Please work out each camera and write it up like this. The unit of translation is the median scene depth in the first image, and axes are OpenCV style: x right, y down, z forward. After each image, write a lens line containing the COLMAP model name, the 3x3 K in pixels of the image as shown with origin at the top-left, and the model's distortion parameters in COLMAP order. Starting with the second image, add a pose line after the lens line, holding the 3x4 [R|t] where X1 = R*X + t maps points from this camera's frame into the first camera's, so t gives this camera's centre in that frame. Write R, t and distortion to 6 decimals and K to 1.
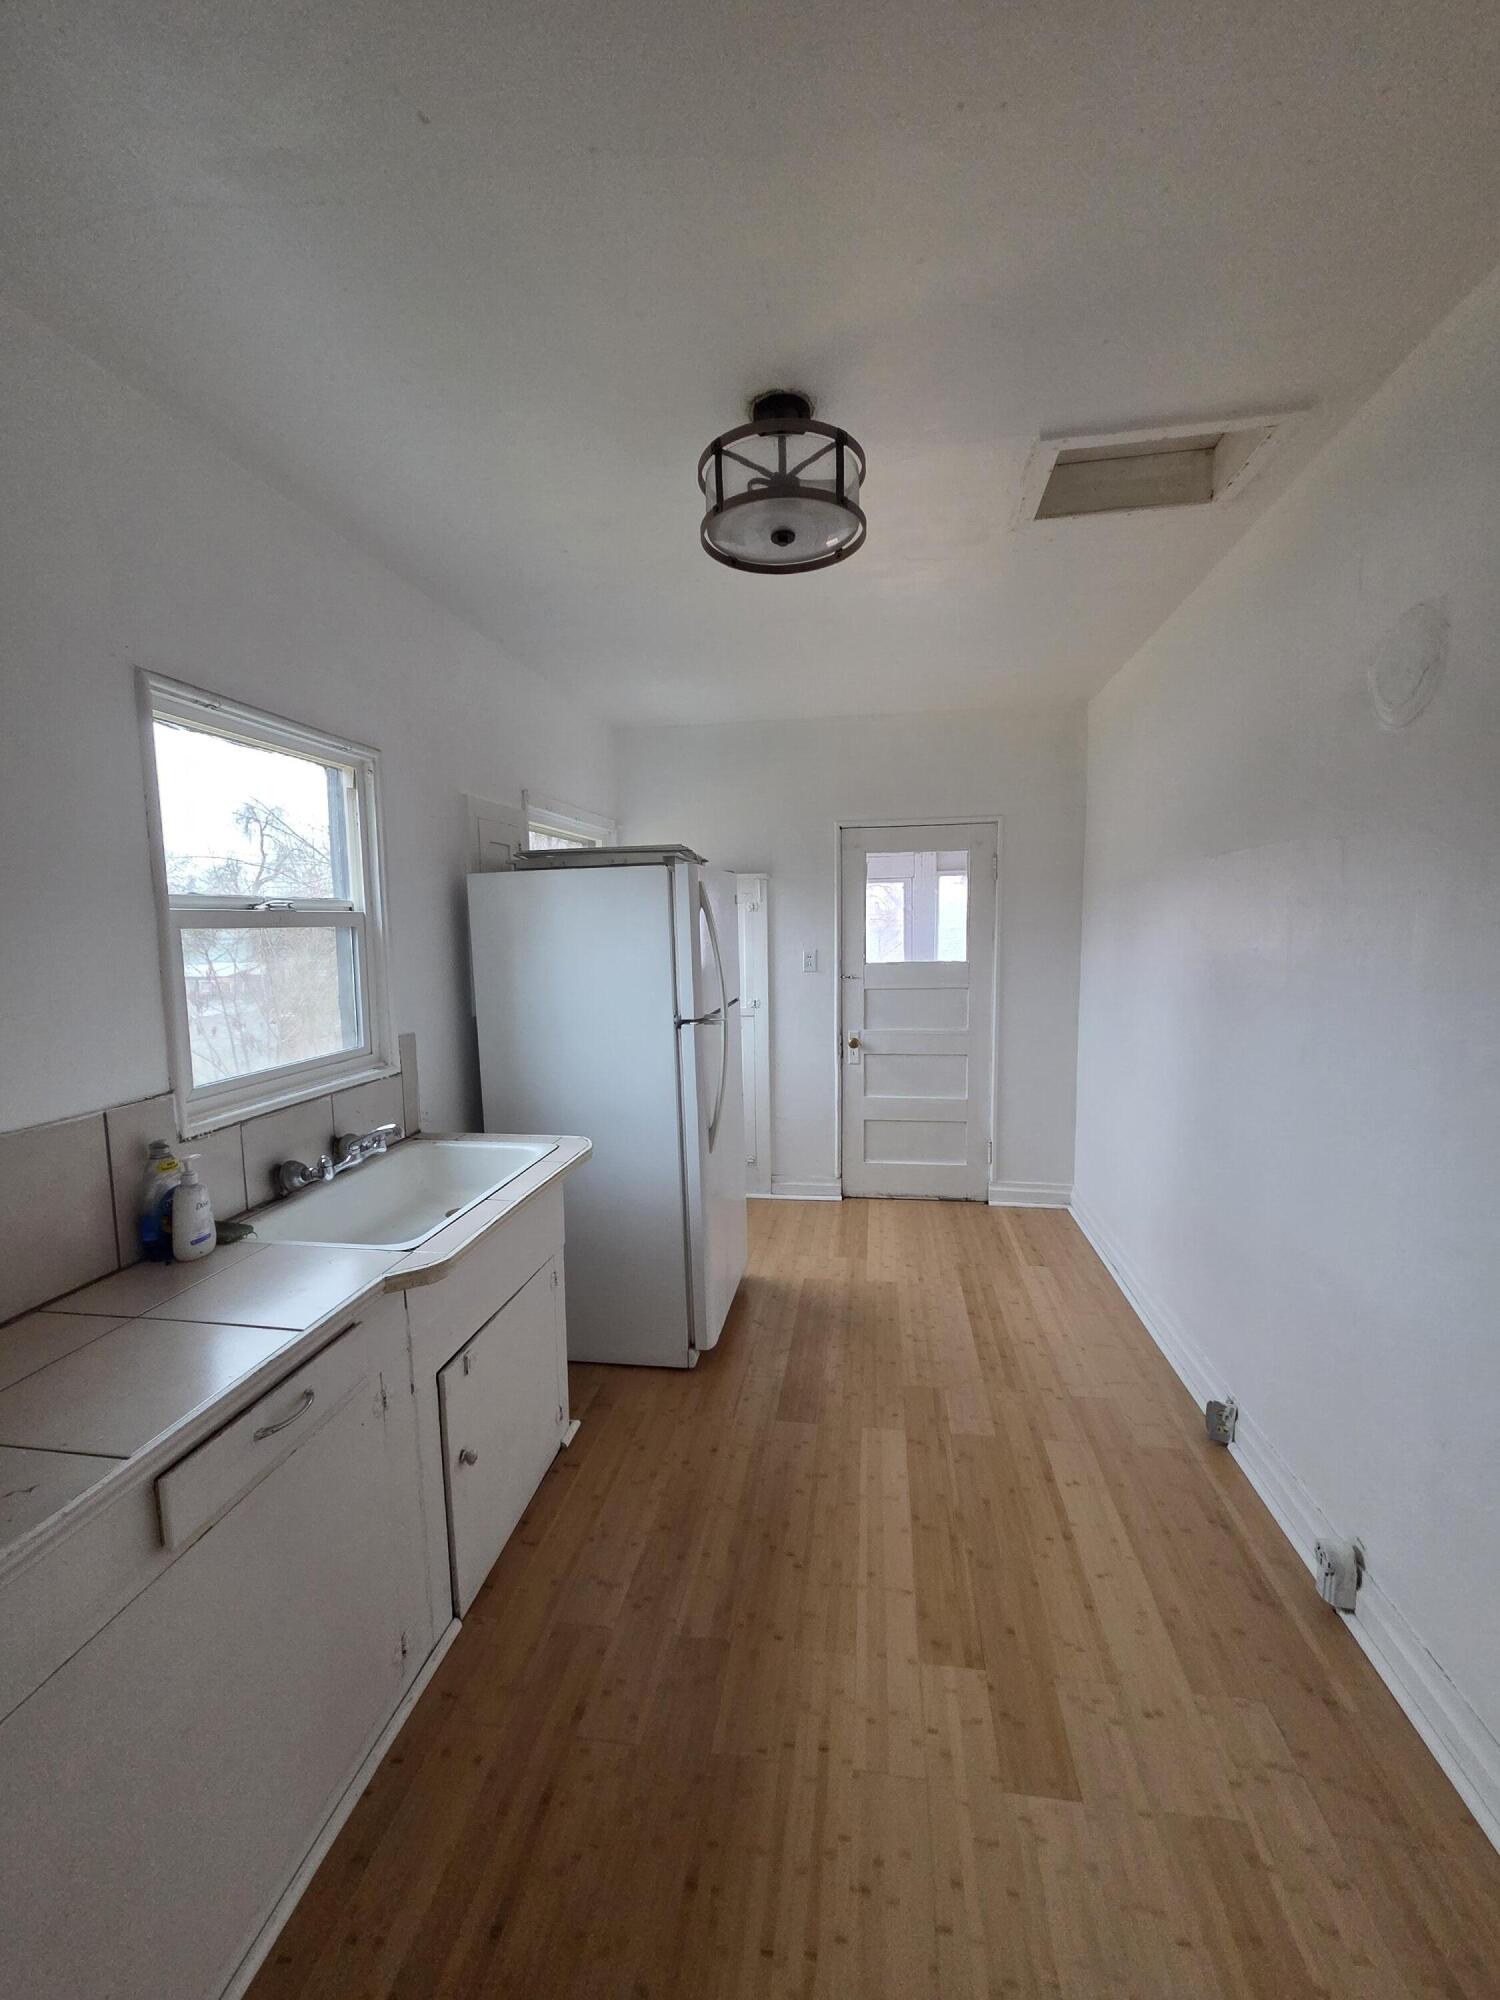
lens RADIAL K [[810.2, 0, 749.2], [0, 810.2, 1008.9], [0, 0, 1]] dist [0.000012, -0.000001]
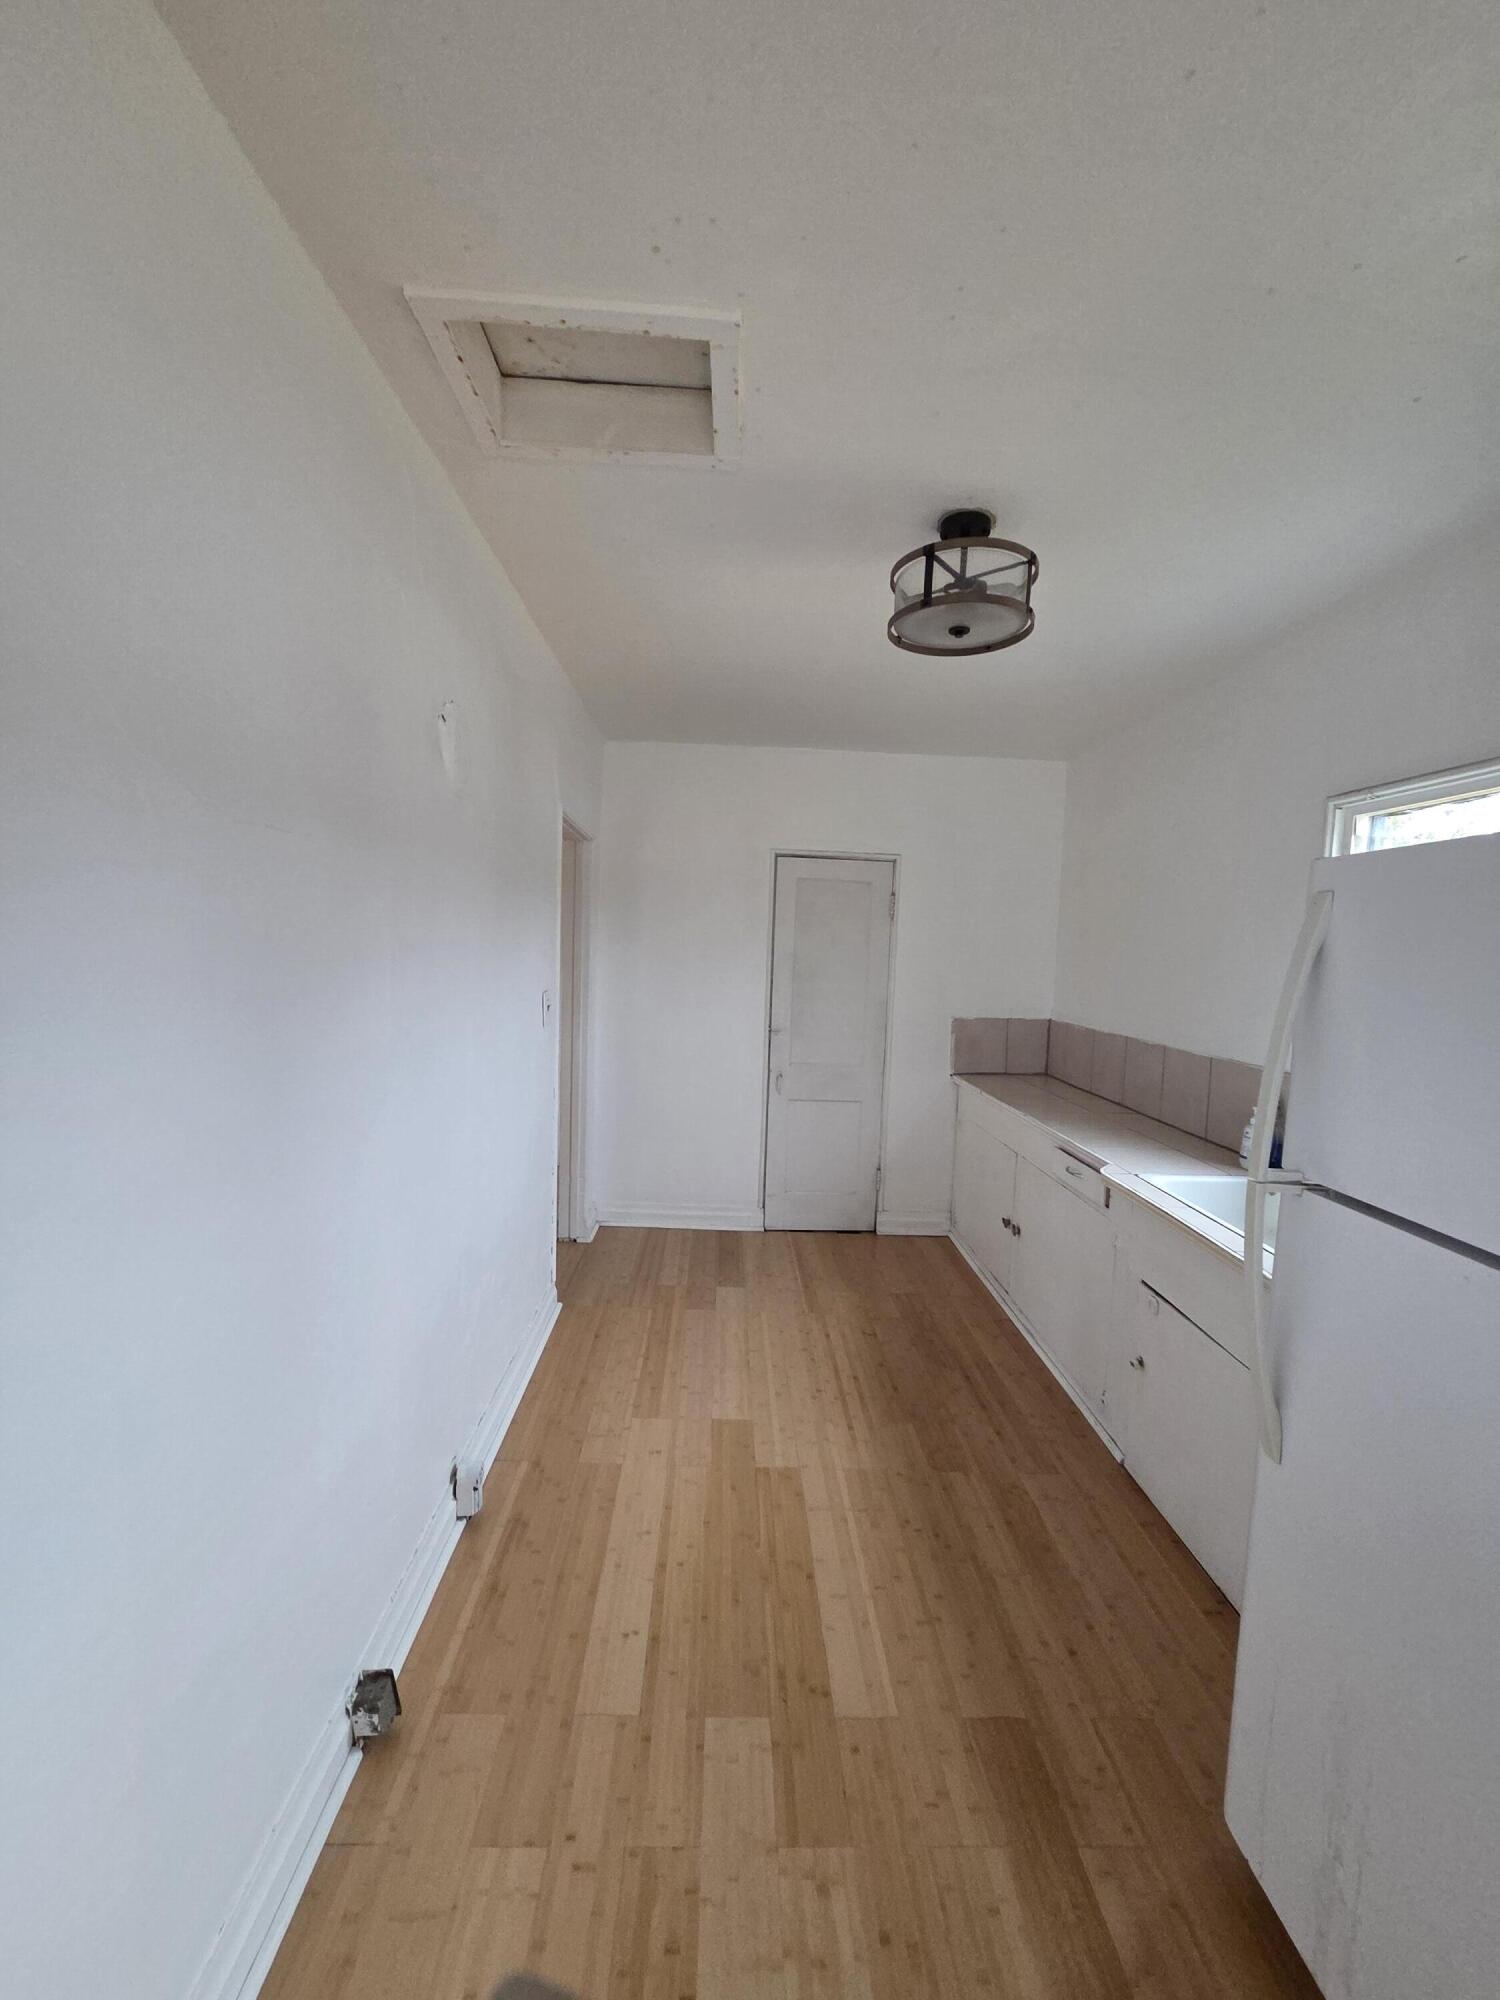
lens RADIAL K [[810.2, 0, 749.2], [0, 810.2, 1008.9], [0, 0, 1]] dist [0.000012, -0.000001]
pose [[-0.983165, 0.000478, -0.182719, 0.506159], [-0.035661, 0.980265, 0.194447, -0.243065], [0.179206, 0.197690, -0.963745, 1.995123]]
